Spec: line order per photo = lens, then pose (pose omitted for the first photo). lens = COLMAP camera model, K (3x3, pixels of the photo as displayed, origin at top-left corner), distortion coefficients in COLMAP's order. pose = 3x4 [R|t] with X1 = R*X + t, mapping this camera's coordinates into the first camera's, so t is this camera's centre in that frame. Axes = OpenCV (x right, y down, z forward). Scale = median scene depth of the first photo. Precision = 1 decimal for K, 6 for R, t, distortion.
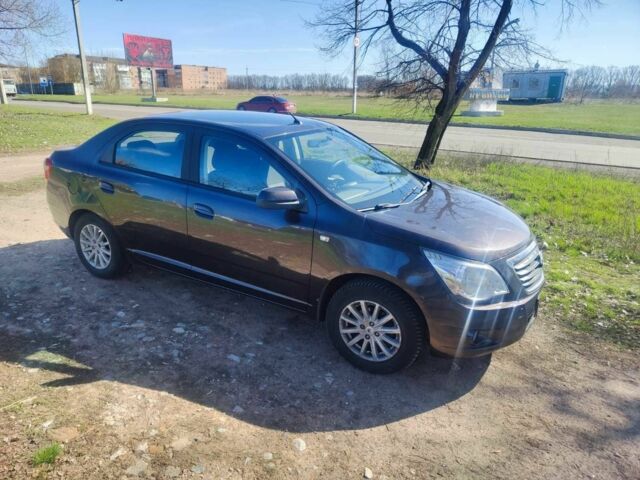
lens RADIAL K [[452.1, 0, 320.0], [0, 452.1, 240.0], [0, 0, 1]] dist [0.008476, 0.002744]
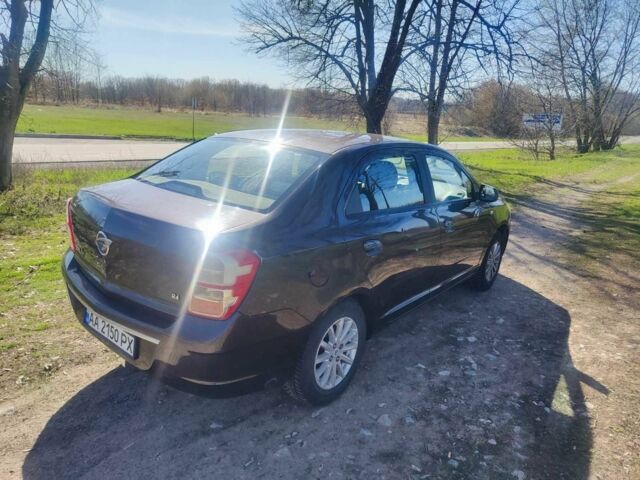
lens RADIAL K [[452.1, 0, 320.0], [0, 452.1, 240.0], [0, 0, 1]] dist [0.008476, 0.002744]
pose [[0.175470, -0.287307, 0.941629, -0.455386], [0.275234, 0.932646, 0.233277, -0.123525], [-0.945228, 0.218235, 0.242728, 0.365755]]
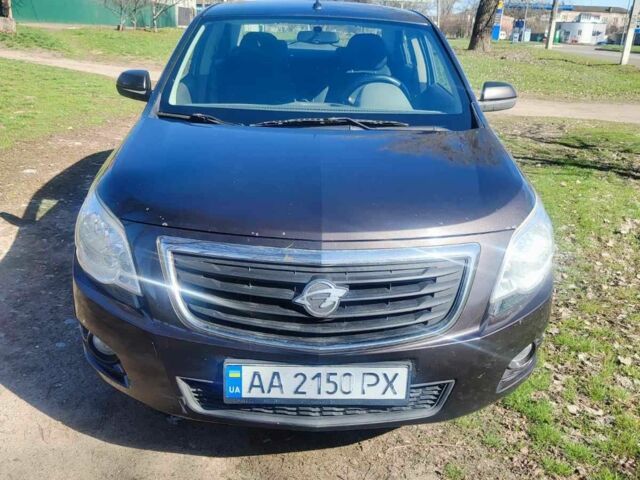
lens RADIAL K [[608.0, 0, 320.0], [0, 608.0, 240.0], [0, 0, 1]] dist [0.005721, 0.004509]
pose [[0.487121, 0.296539, -0.821448, 0.311710], [-0.307460, 0.938602, 0.156506, -0.032226], [0.817423, 0.176326, 0.548387, 0.231747]]
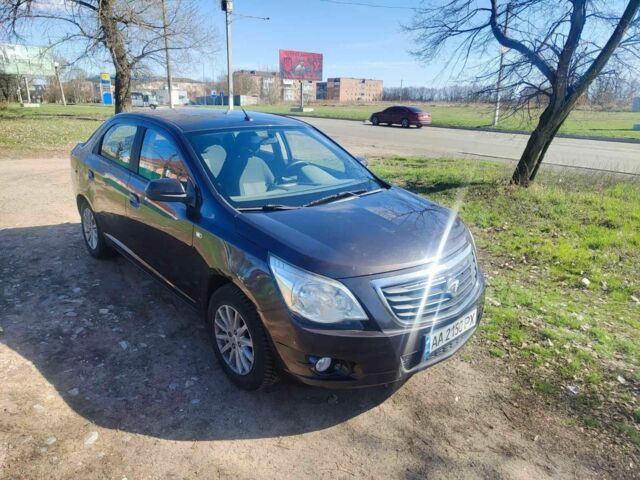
lens RADIAL K [[452.1, 0, 320.0], [0, 452.1, 240.0], [0, 0, 1]] dist [0.008476, 0.002744]
pose [[0.942040, 0.098841, -0.320610, 0.173283], [-0.106814, 0.994252, -0.007330, -0.004013], [0.318043, 0.041151, 0.947183, 0.054722]]
